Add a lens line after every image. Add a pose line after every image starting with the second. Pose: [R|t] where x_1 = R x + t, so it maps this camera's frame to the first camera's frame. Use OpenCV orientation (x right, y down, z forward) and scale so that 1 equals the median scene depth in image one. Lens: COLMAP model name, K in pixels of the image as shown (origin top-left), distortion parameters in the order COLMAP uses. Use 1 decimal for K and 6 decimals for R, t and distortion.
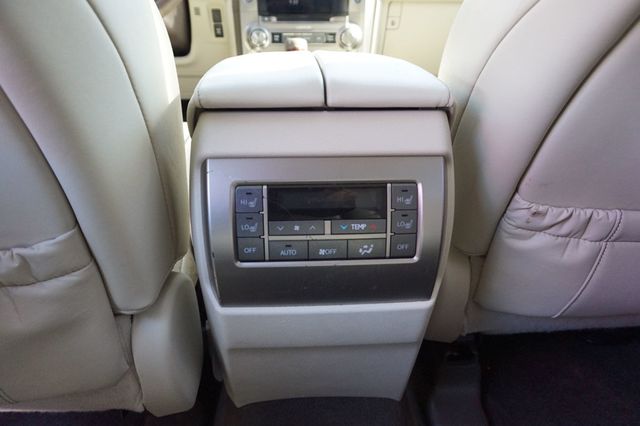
lens RADIAL K [[437.5, 0, 318.9], [0, 437.5, 212.3], [0, 0, 1]] dist [-0.043395, 0.033757]
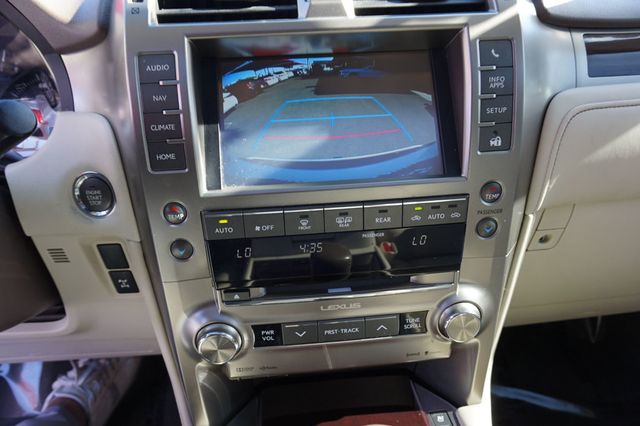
lens RADIAL K [[437.5, 0, 318.9], [0, 437.5, 212.3], [0, 0, 1]] dist [-0.043395, 0.033757]
pose [[0.998438, -0.053625, 0.015688, -0.054033], [0.054420, 0.996968, -0.055623, -0.478379], [-0.012658, 0.056390, 0.998329, 0.621891]]
